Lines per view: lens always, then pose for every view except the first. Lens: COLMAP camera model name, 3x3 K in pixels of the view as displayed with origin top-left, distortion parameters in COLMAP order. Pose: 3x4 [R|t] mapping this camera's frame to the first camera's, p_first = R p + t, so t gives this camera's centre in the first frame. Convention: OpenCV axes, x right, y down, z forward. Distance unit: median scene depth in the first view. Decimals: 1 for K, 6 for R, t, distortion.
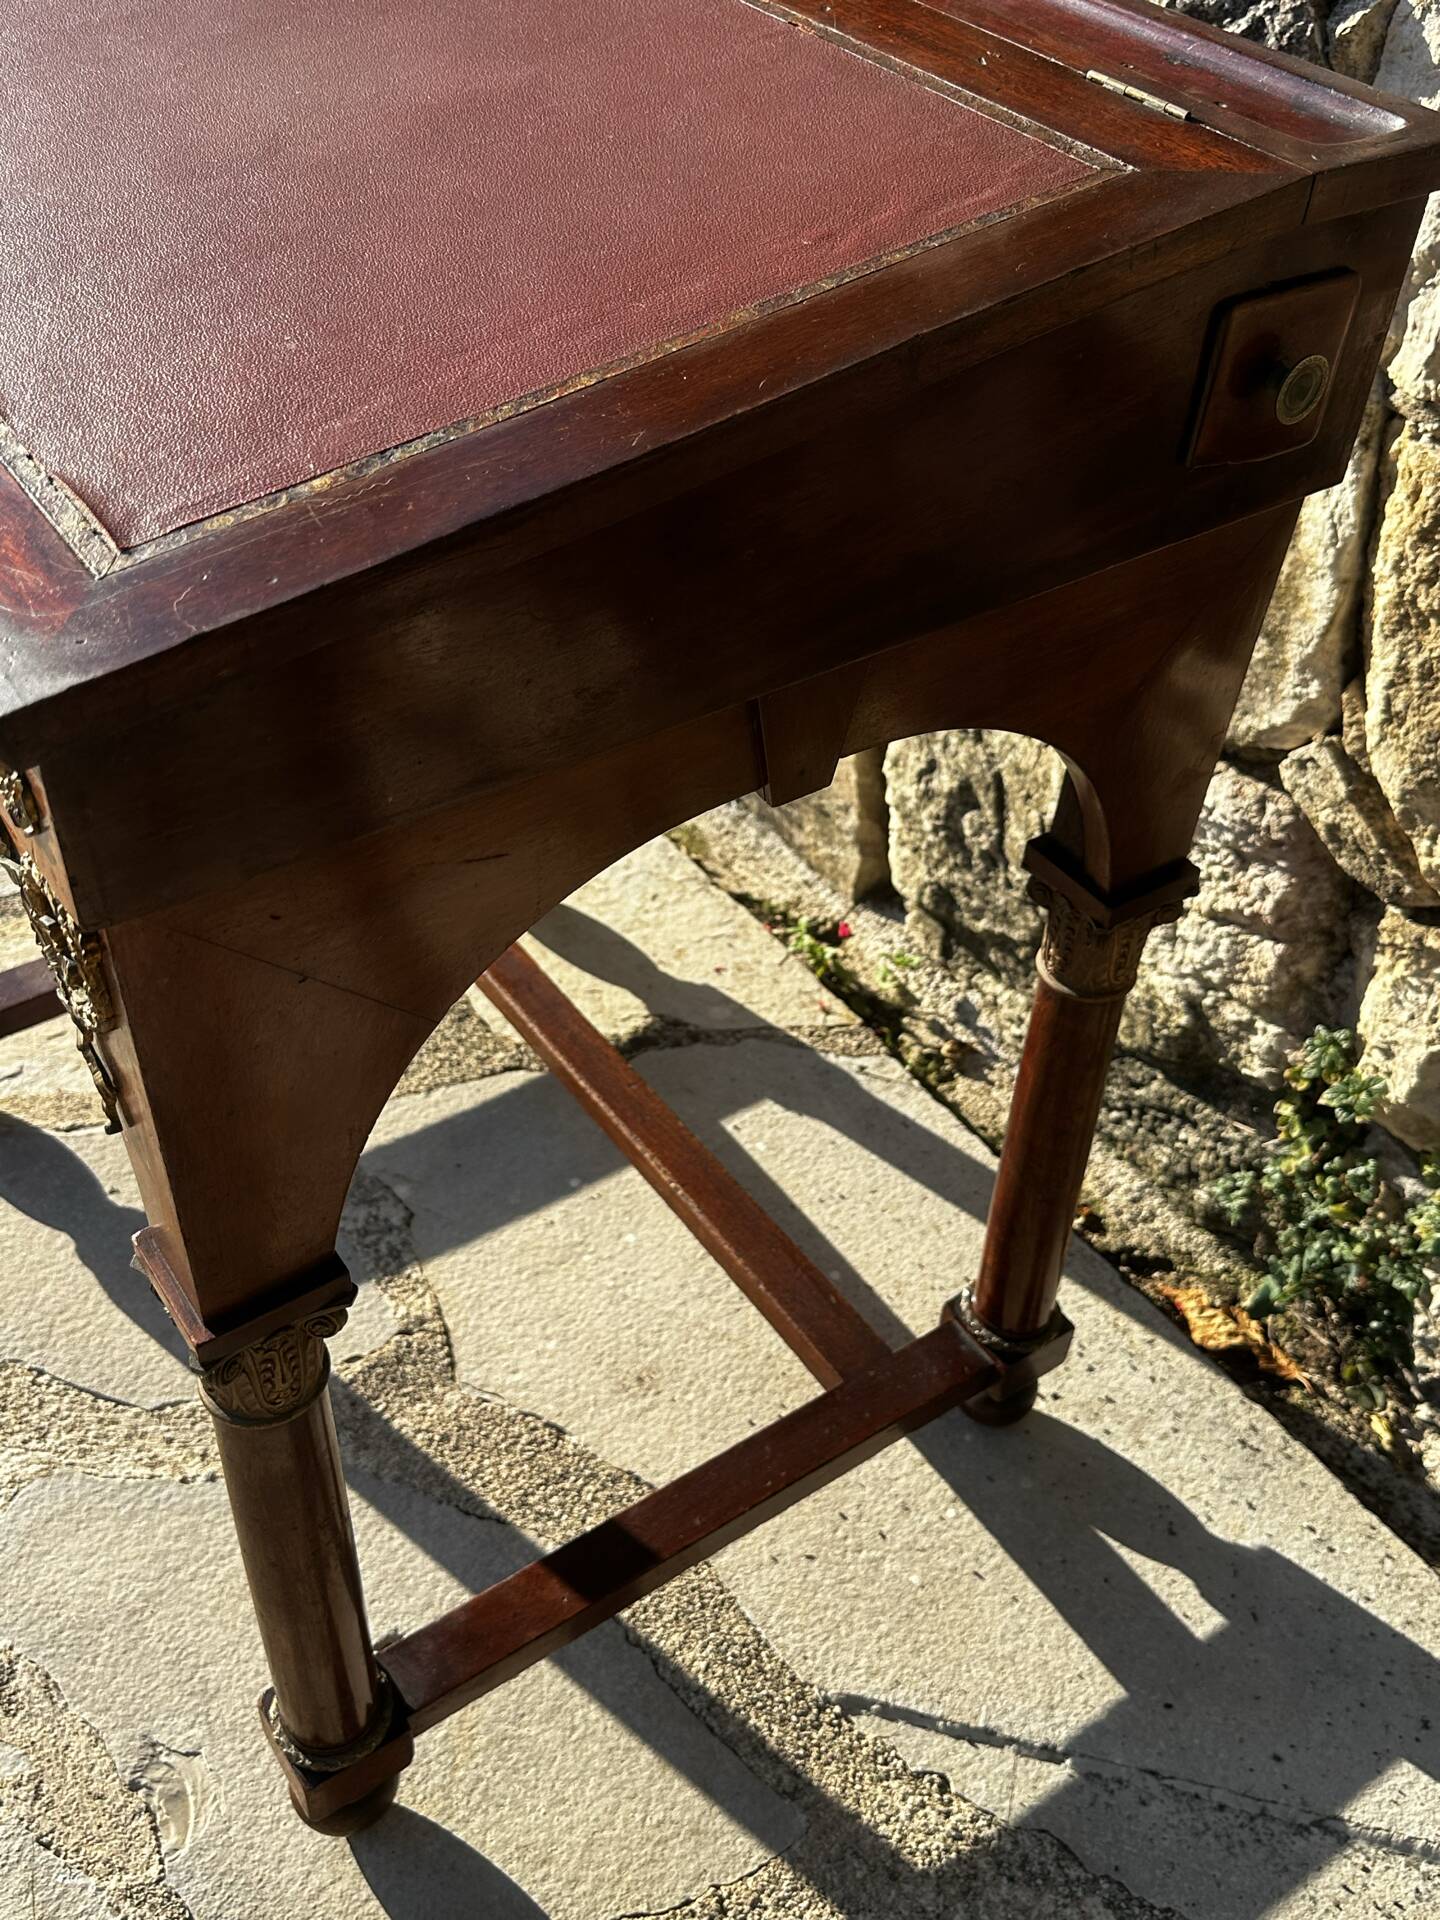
lens RADIAL K [[1810.0, 0, 721.1], [0, 1810.0, 970.5], [0, 0, 1]] dist [0.116467, -0.223846]
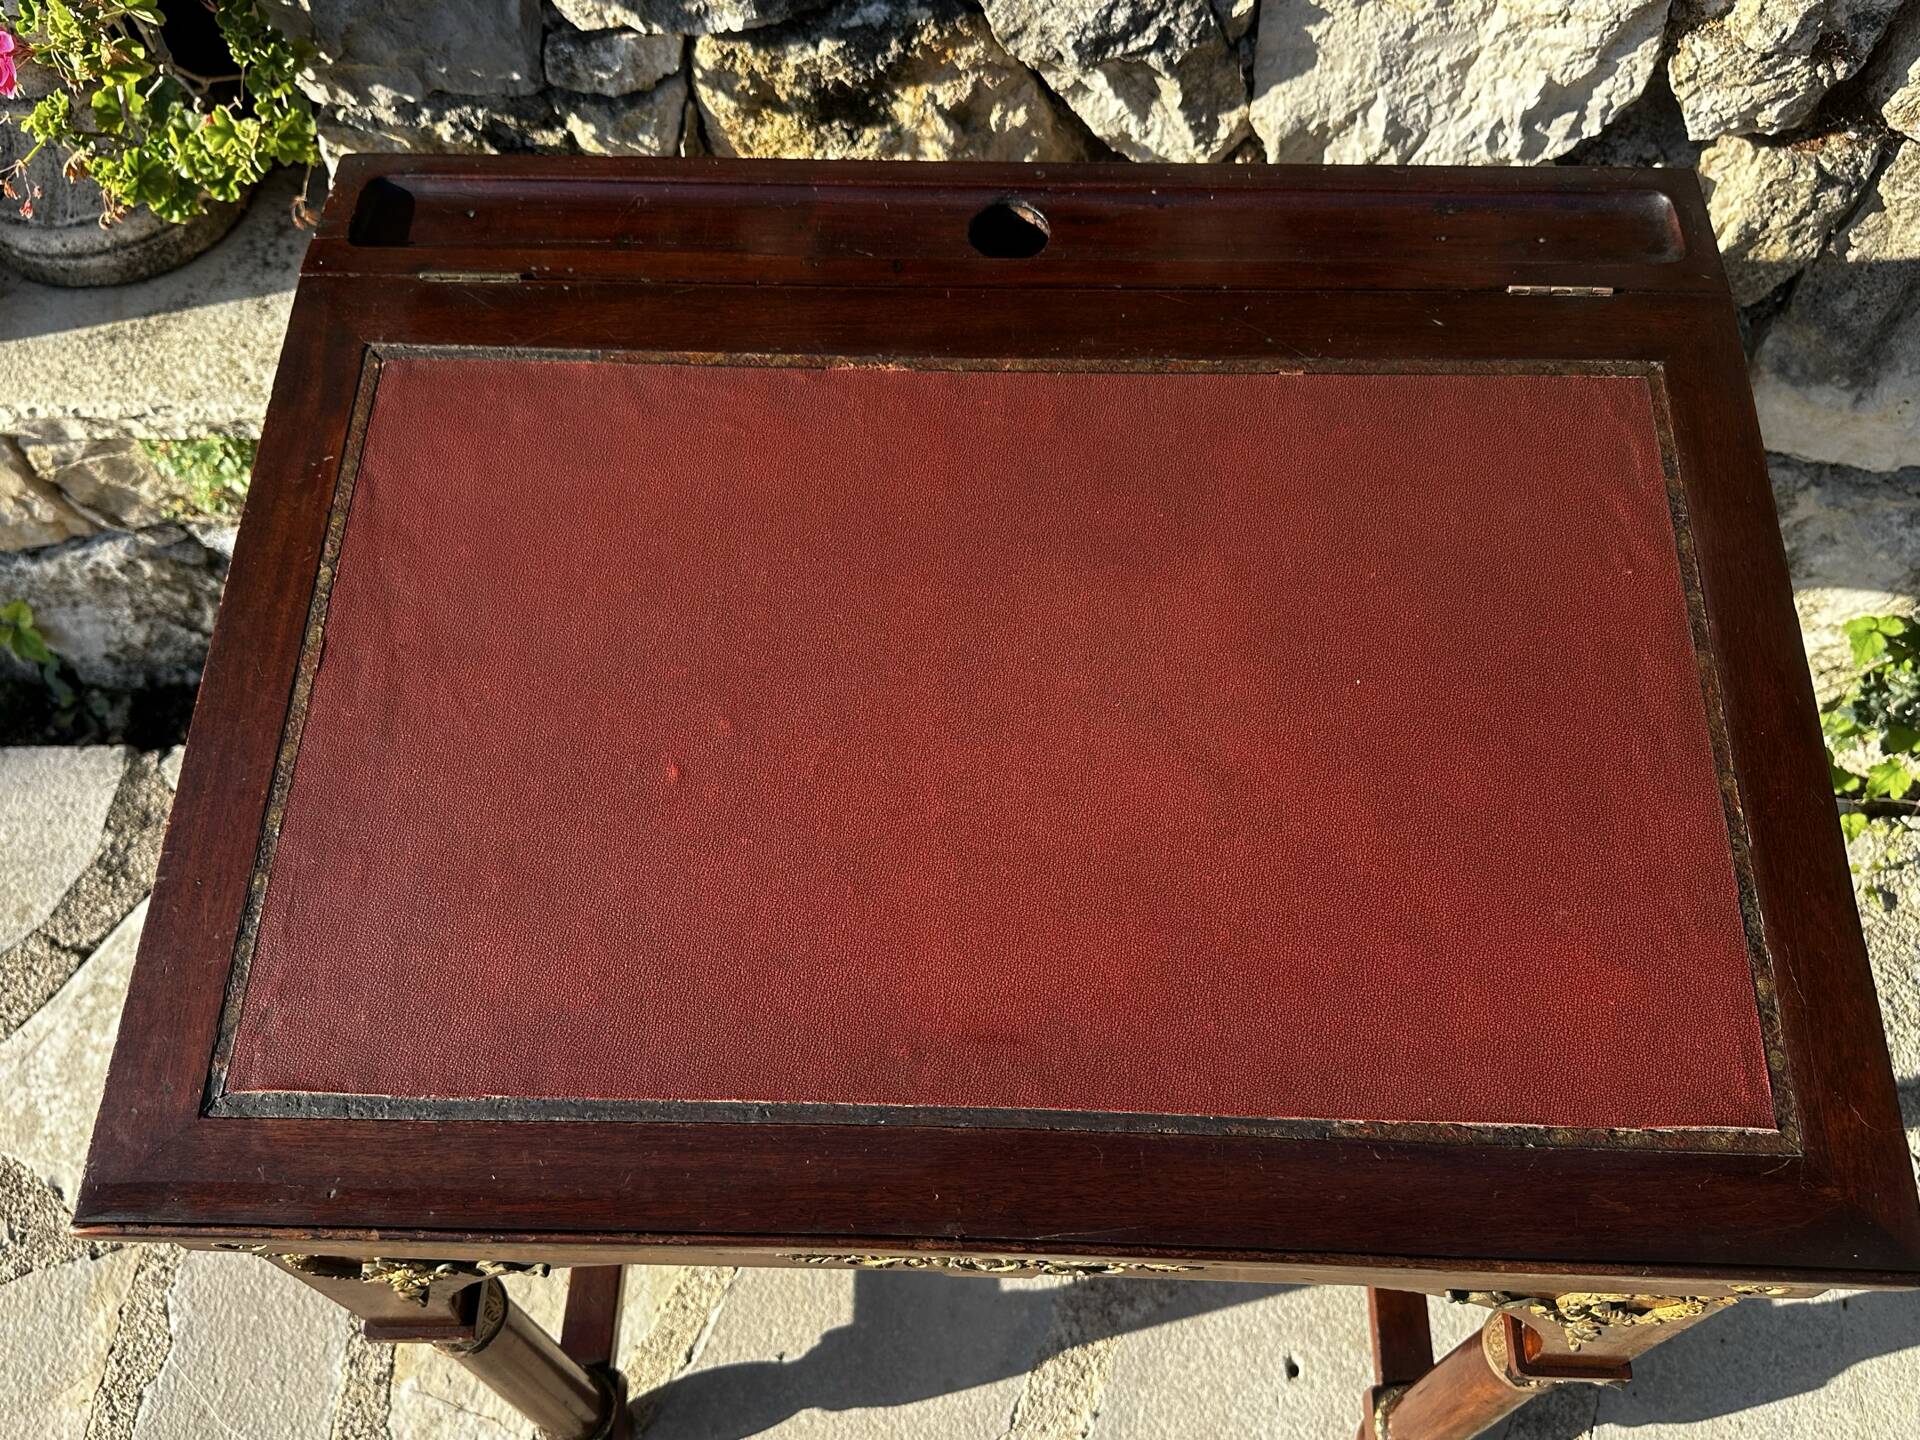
lens RADIAL K [[1648.8, 0, 964.0], [0, 1648.8, 726.5], [0, 0, 1]] dist [0.000187, -0.011385]
pose [[0.600378, -0.708733, 0.370466, -0.404184], [0.571207, 0.704255, 0.421602, -0.572417], [-0.559705, -0.041508, 0.827652, 0.122796]]
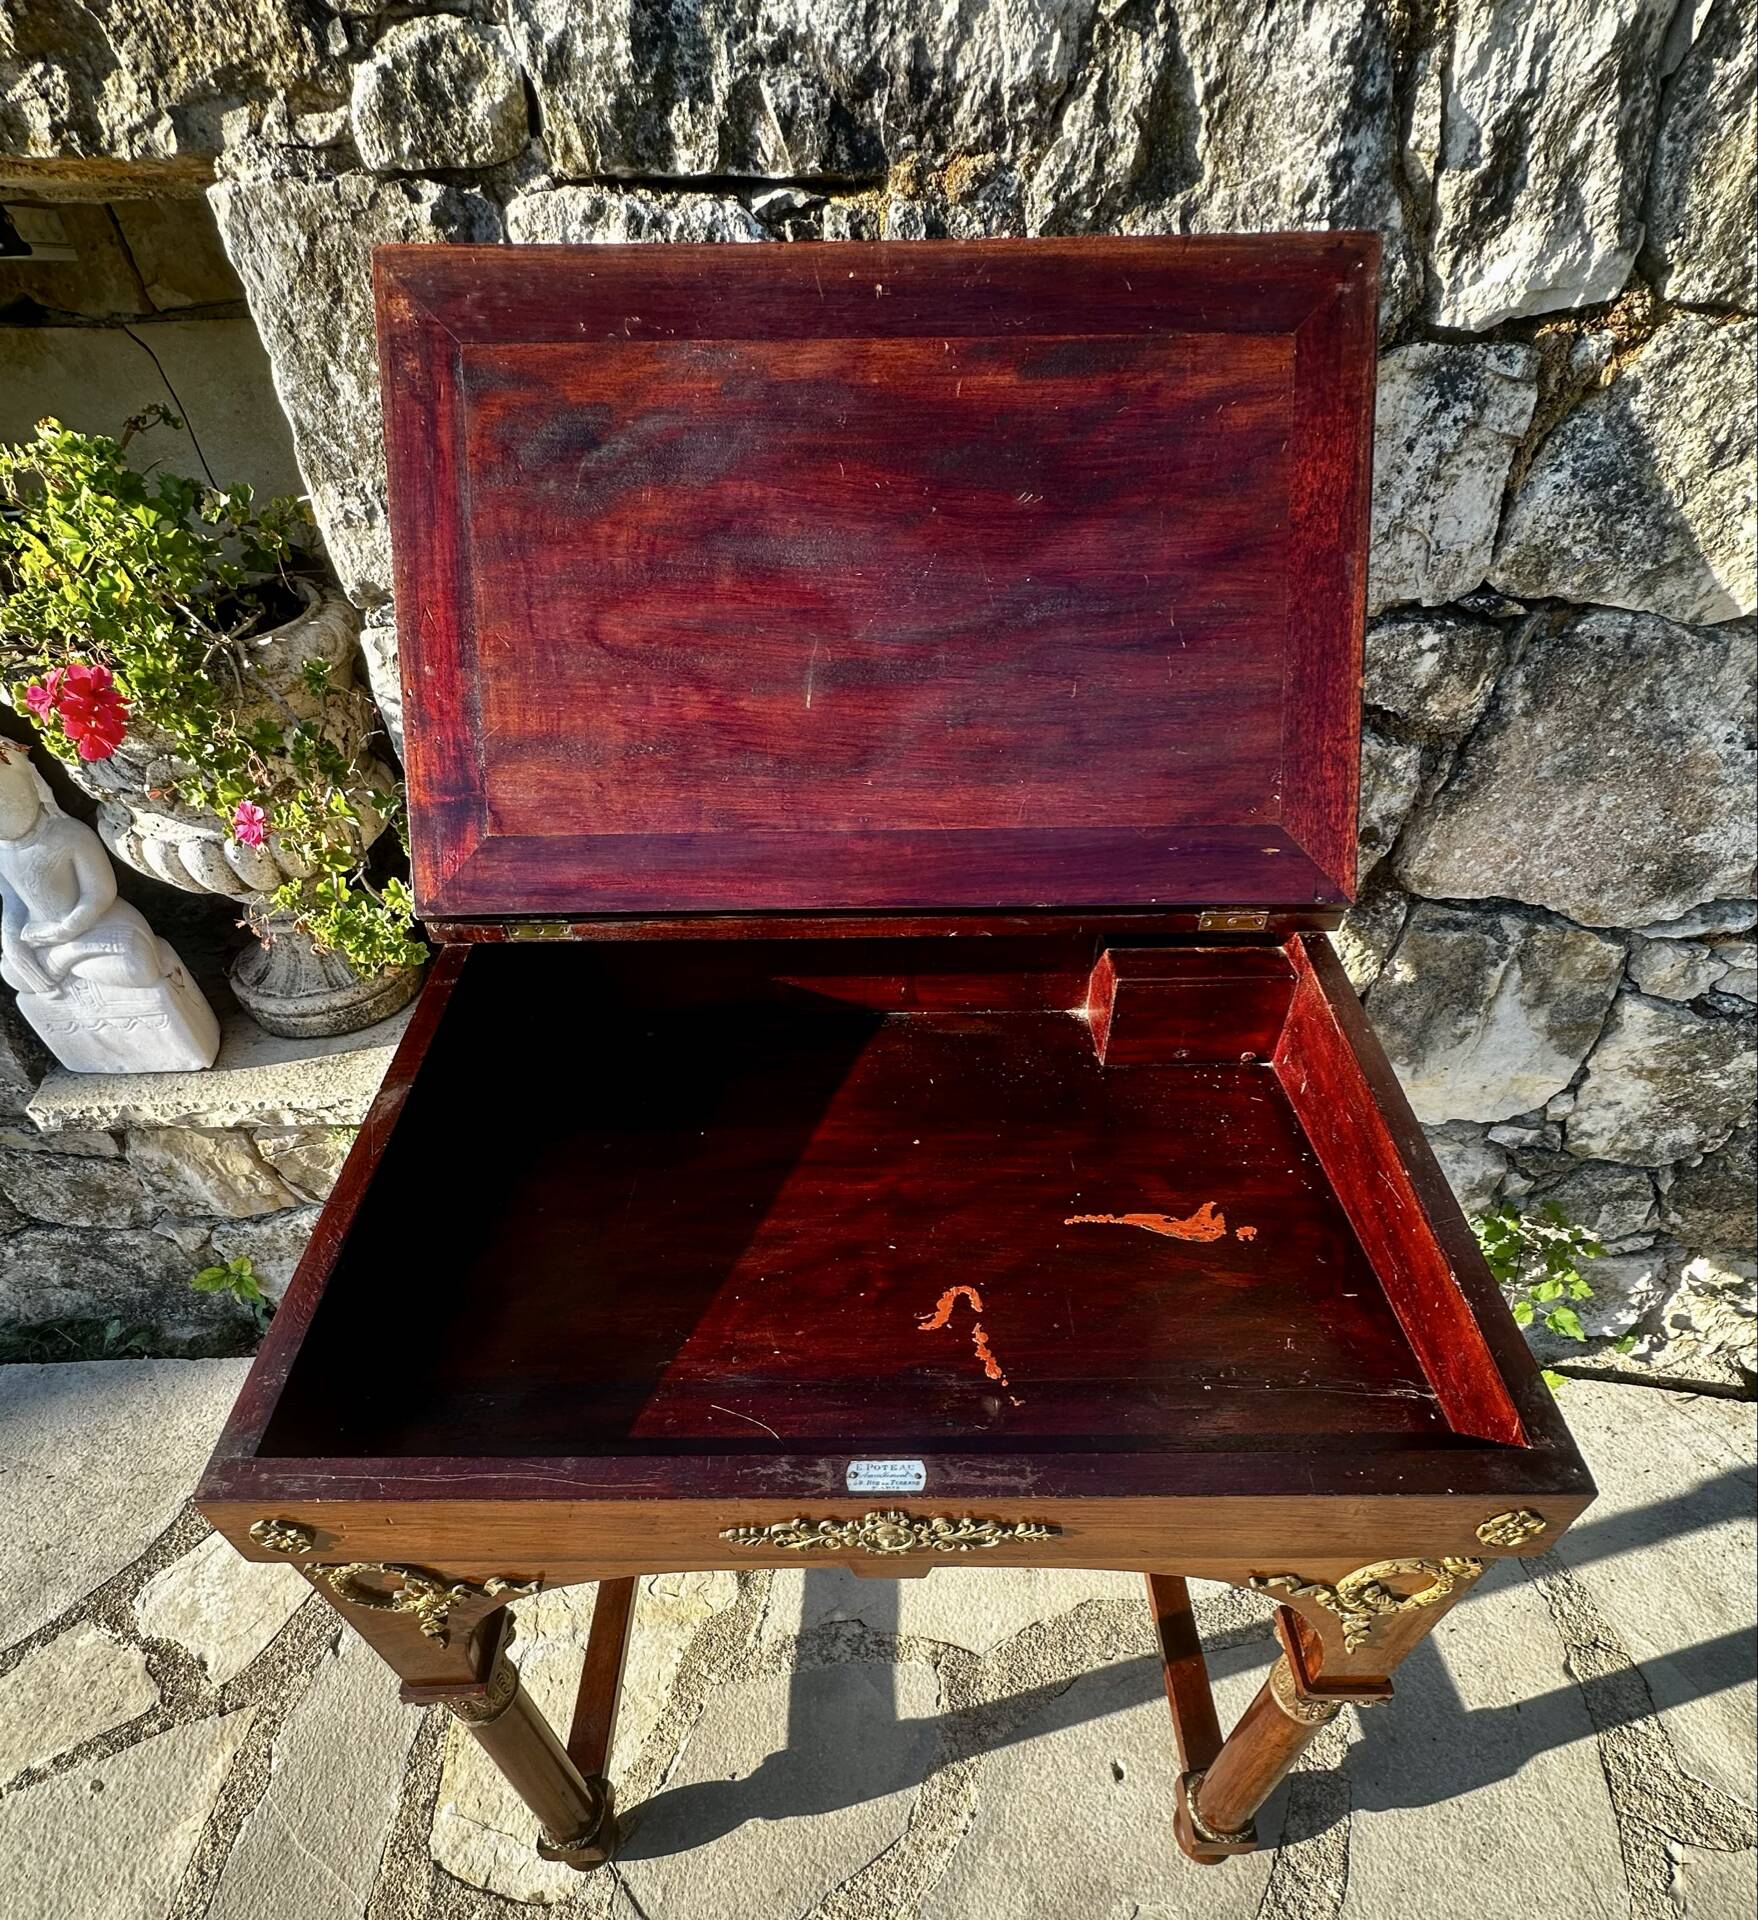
lens RADIAL K [[987.6, 0, 874.4], [0, 987.6, 1169.5], [0, 0, 1]] dist [-0.005245, 0.000517]
pose [[0.577232, -0.592944, 0.561444, -0.468674], [0.583944, 0.780346, 0.223763, -0.419245], [-0.570800, 0.198689, 0.796687, 0.214618]]
